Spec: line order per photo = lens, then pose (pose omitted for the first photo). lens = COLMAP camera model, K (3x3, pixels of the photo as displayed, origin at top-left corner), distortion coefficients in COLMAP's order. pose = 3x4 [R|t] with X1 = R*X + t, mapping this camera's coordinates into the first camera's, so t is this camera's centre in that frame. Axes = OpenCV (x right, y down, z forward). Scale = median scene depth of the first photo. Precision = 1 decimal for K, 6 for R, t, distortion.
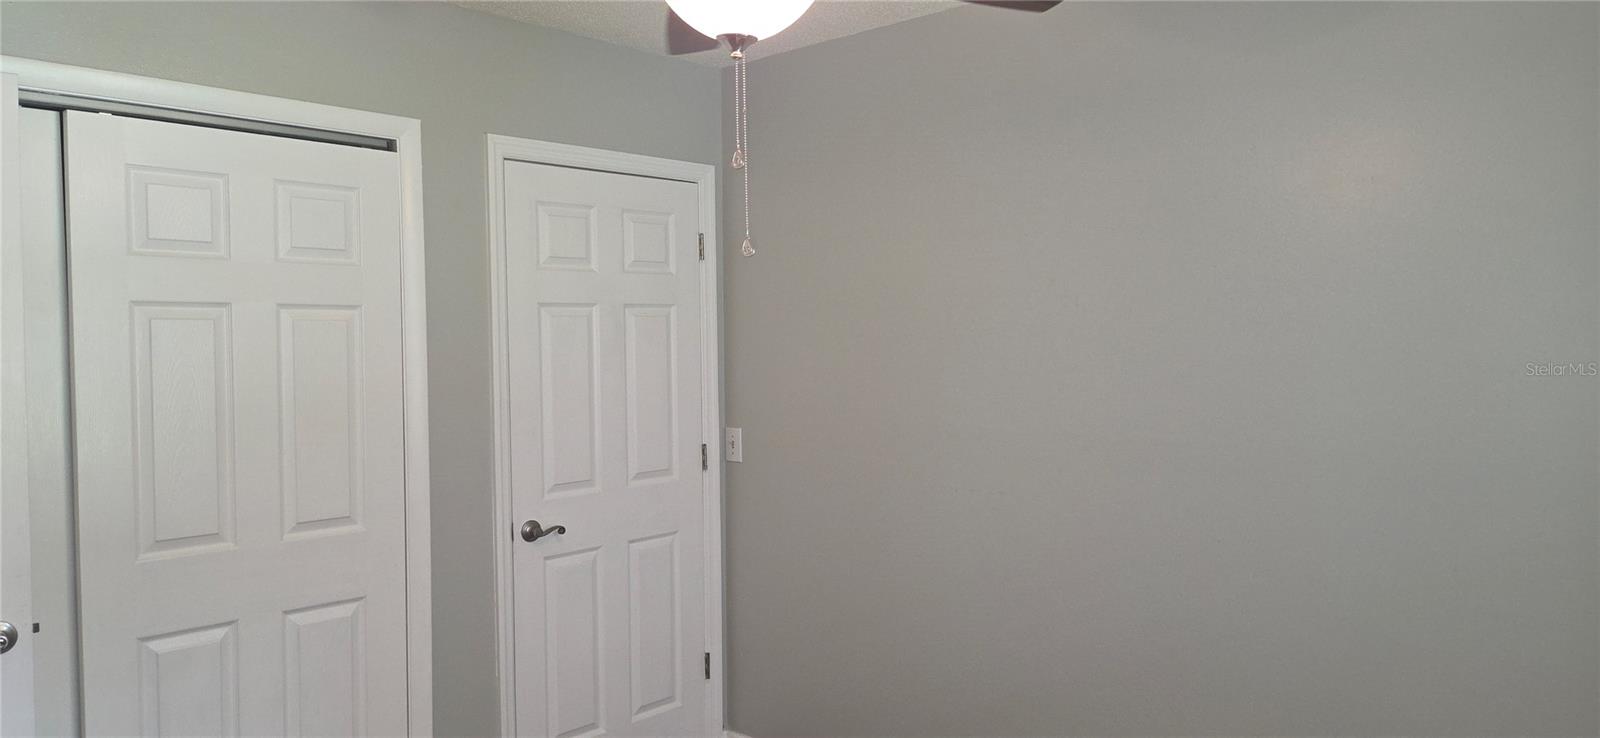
lens RADIAL K [[957.3, 0, 800.0], [0, 957.3, 369.0], [0, 0, 1]] dist [0.001288, -0.000375]
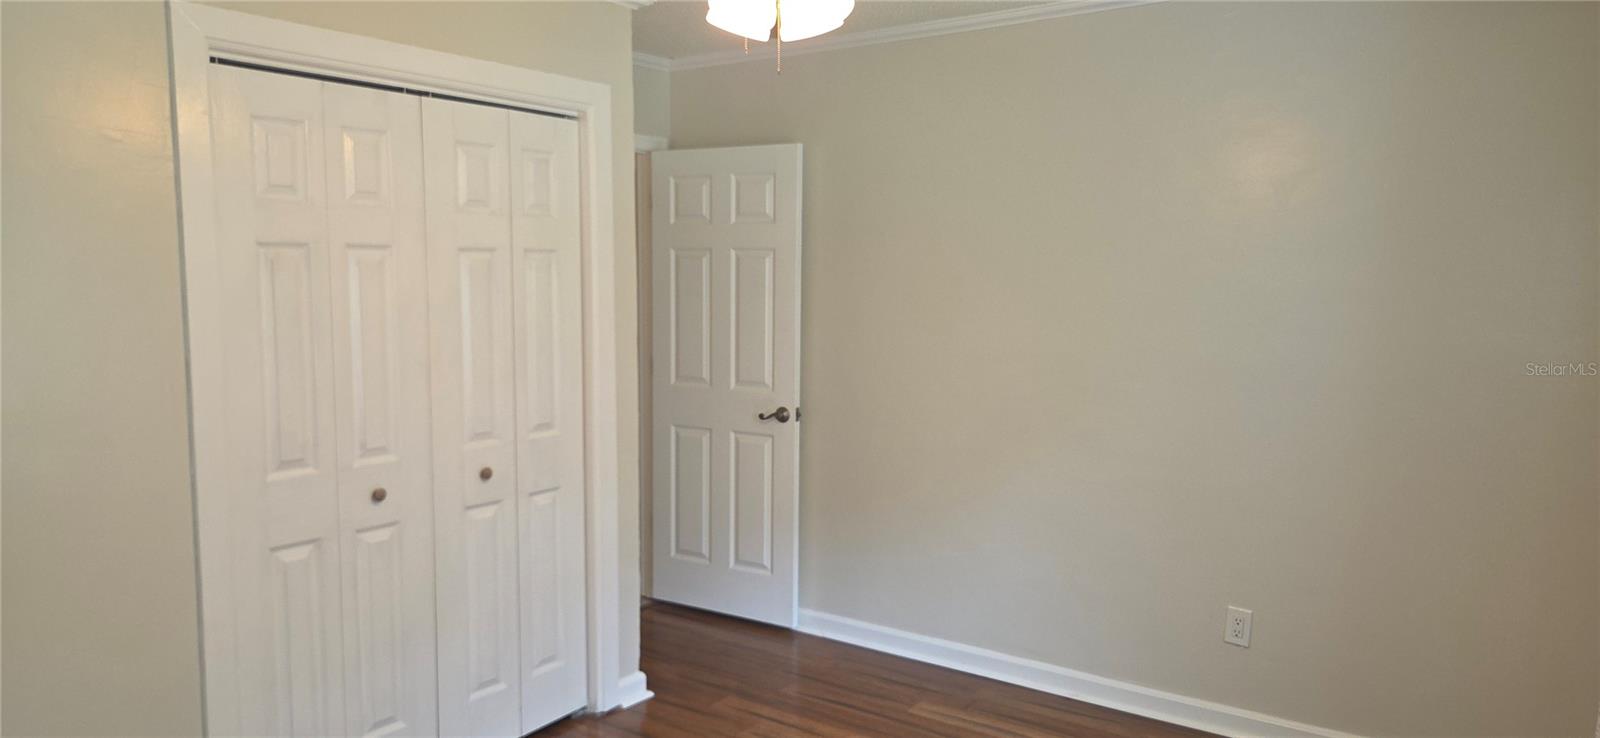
lens RADIAL K [[1091.5, 0, 800.0], [0, 1091.5, 369.0], [0, 0, 1]] dist [-0.005022, -0.000760]
pose [[0.976225, 0.002369, 0.216748, -0.290828], [-0.010585, 0.999268, 0.036750, 0.018628], [-0.216503, -0.038170, 0.975536, -0.272370]]
